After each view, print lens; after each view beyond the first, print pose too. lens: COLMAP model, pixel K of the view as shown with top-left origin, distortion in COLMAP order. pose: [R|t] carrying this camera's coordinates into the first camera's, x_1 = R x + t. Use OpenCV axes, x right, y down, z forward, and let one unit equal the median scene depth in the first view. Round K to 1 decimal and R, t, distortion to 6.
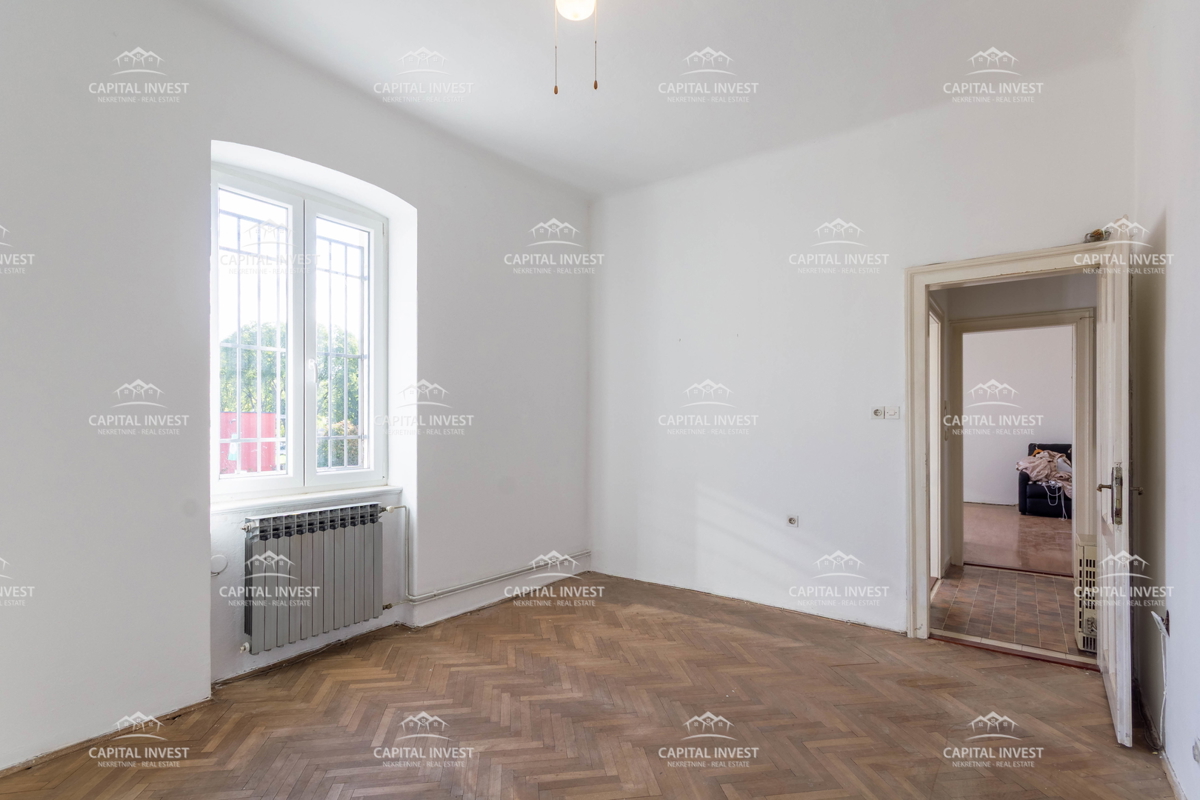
lens RADIAL K [[611.5, 0, 600.0], [0, 611.5, 400.0], [0, 0, 1]] dist [-0.000367, 0.000238]
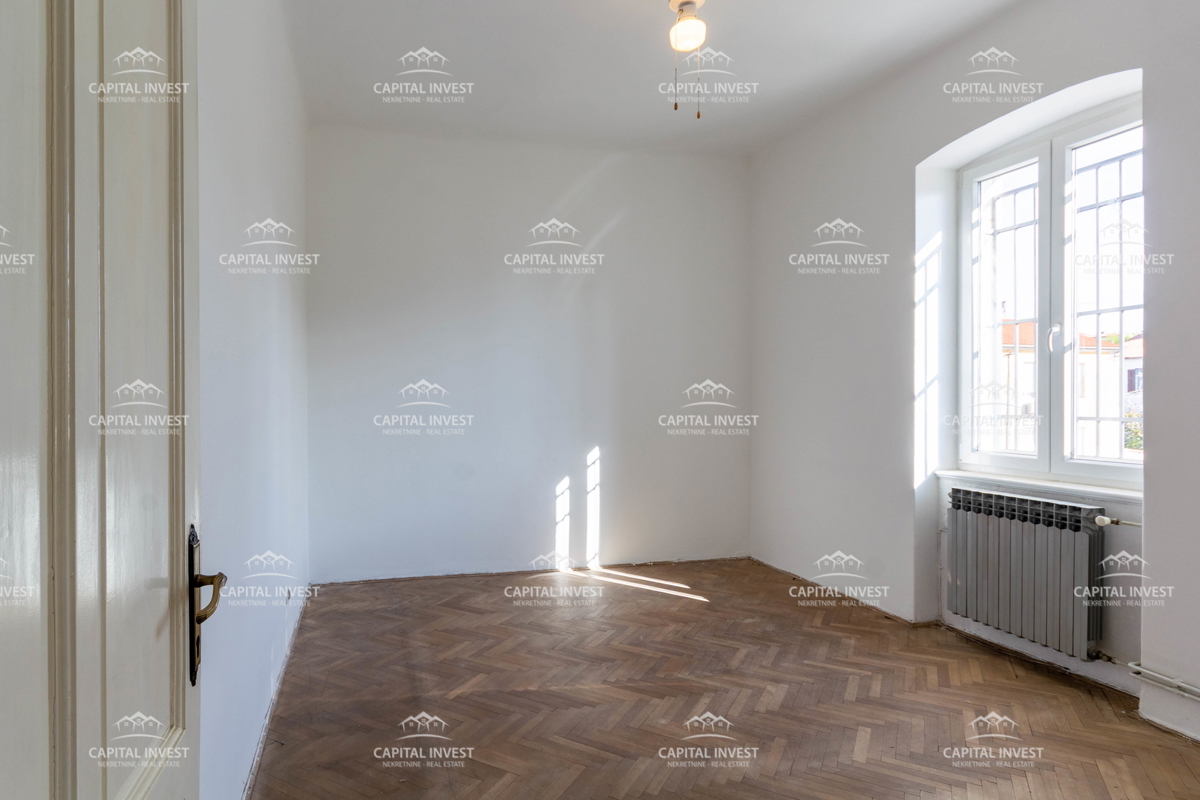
lens RADIAL K [[611.2, 0, 600.0], [0, 611.2, 400.0], [0, 0, 1]] dist [0.001672, -0.002431]
pose [[1.000000, -0.000092, 0.000027, 0.466909], [0.000092, 1.000000, -0.000215, 0.000059], [-0.000027, 0.000215, 1.000000, -0.000026]]
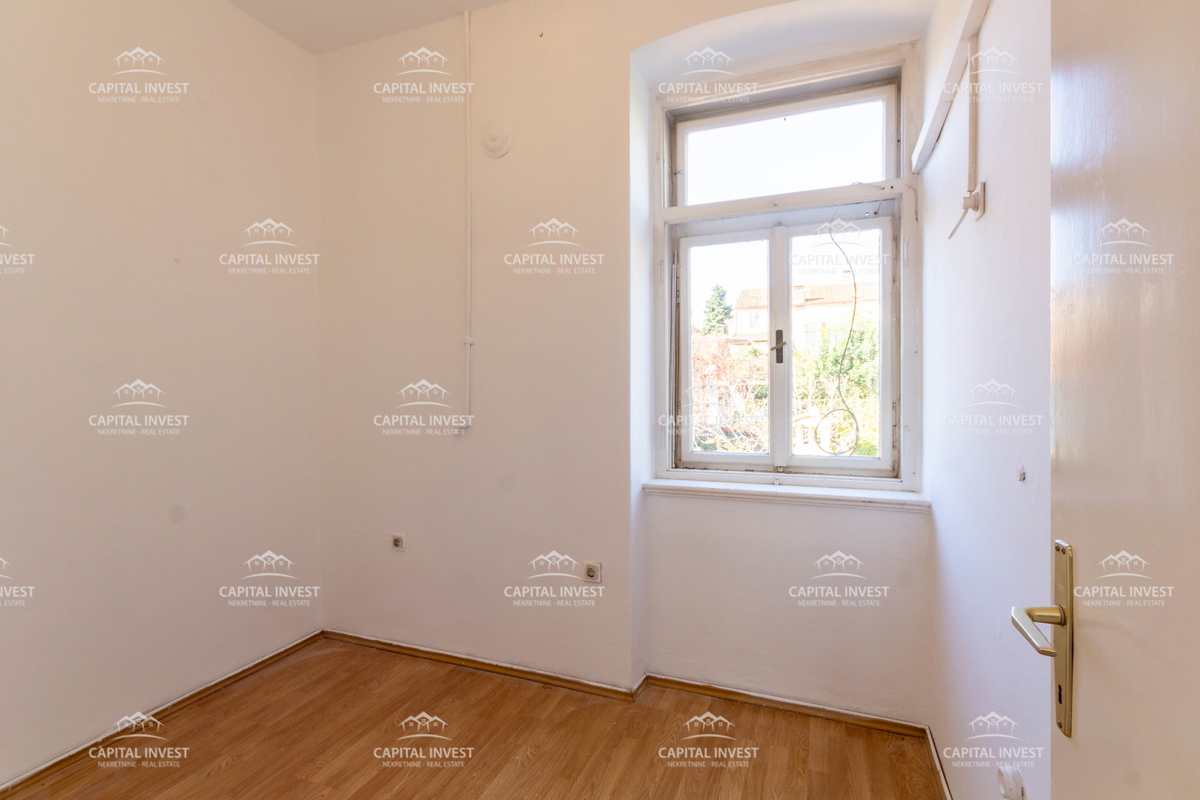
lens RADIAL K [[611.5, 0, 600.0], [0, 611.5, 400.0], [0, 0, 1]] dist [-0.000367, 0.000238]
pose [[1.000000, 0.000103, 0.000318, 0.622777], [-0.000103, 1.000000, -0.000103, 0.000063], [-0.000318, 0.000103, 1.000000, -0.000155]]
